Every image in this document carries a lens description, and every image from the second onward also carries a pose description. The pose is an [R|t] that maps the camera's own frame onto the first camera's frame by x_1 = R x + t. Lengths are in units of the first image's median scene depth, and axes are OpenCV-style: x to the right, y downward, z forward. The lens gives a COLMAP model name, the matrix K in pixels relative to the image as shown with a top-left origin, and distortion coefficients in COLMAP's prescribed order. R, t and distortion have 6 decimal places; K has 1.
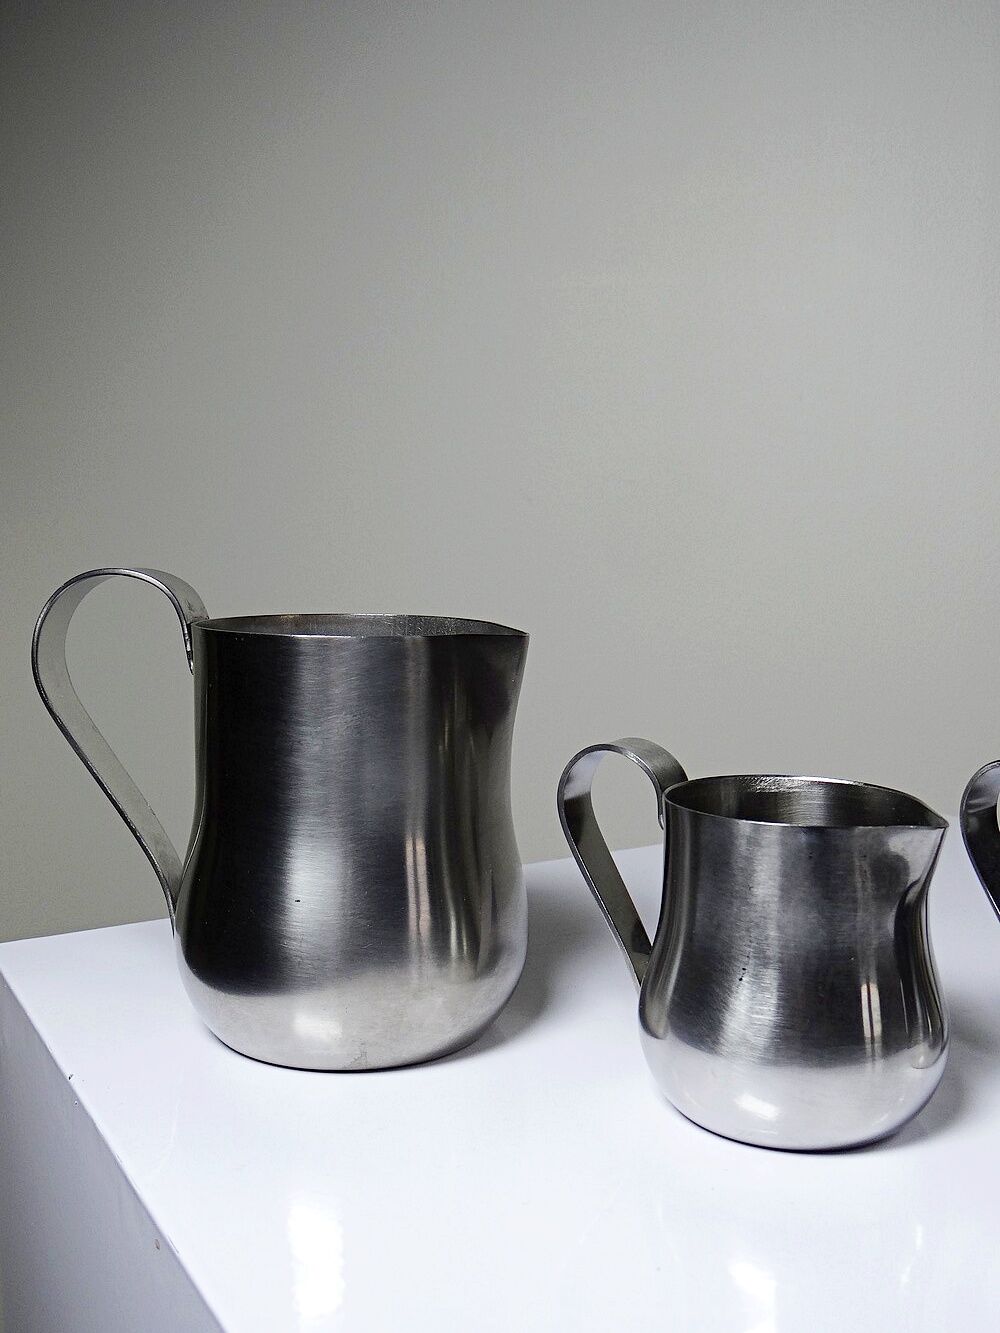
lens RADIAL K [[1446.6, 0, 529.6], [0, 1446.6, 666.8], [0, 0, 1]] dist [0.021916, -0.000476]
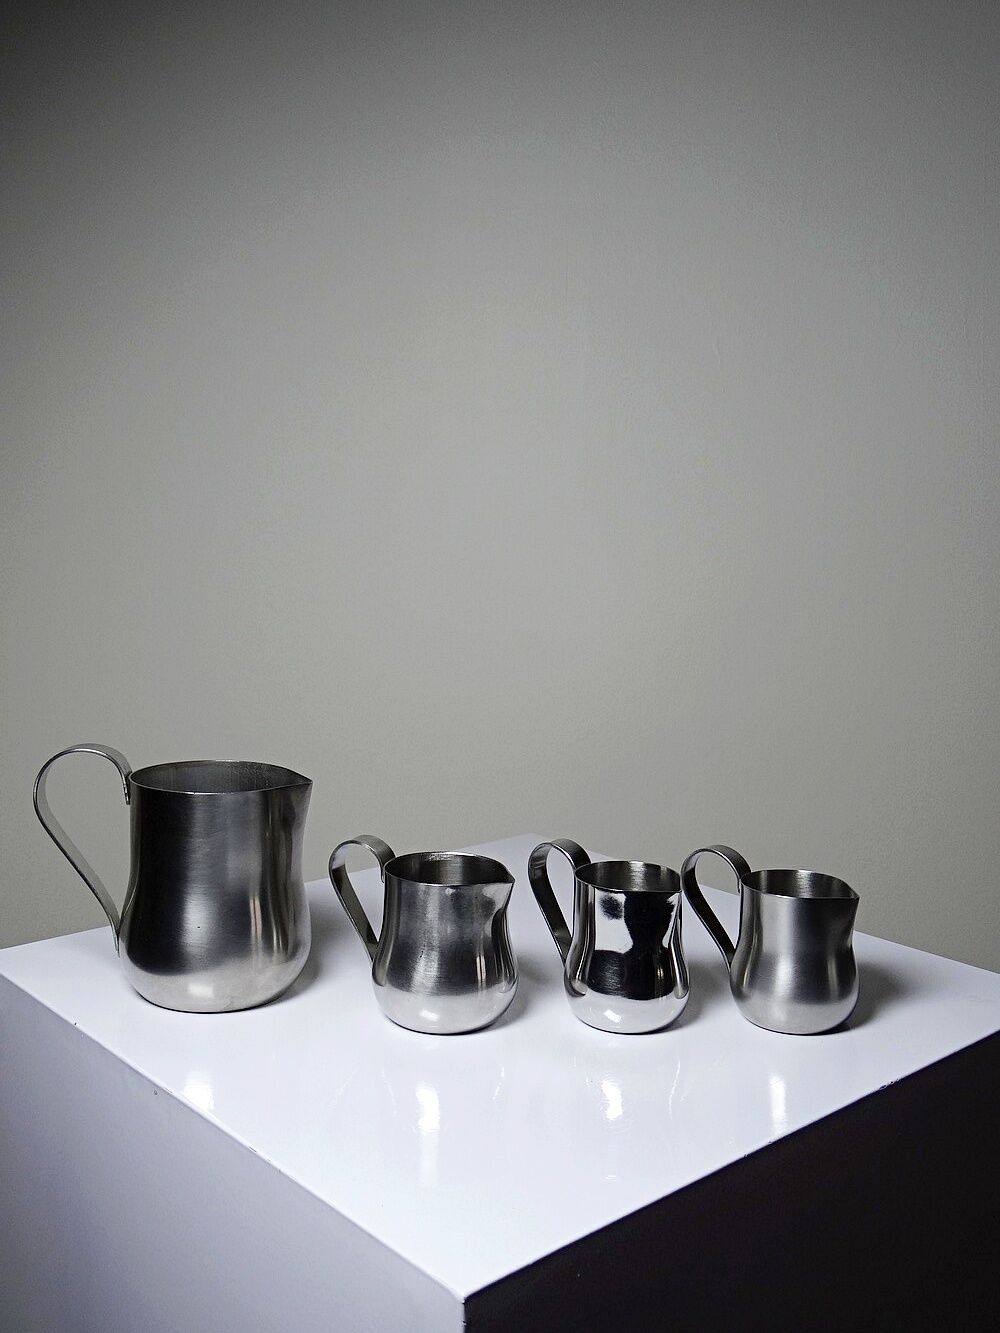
lens RADIAL K [[1446.6, 0, 529.6], [0, 1446.6, 666.8], [0, 0, 1]] dist [0.021916, -0.000476]
pose [[0.977993, -0.009864, 0.208407, -0.130831], [0.003402, 0.999503, 0.031345, -0.262275], [-0.208612, -0.029946, 0.977540, -1.046945]]
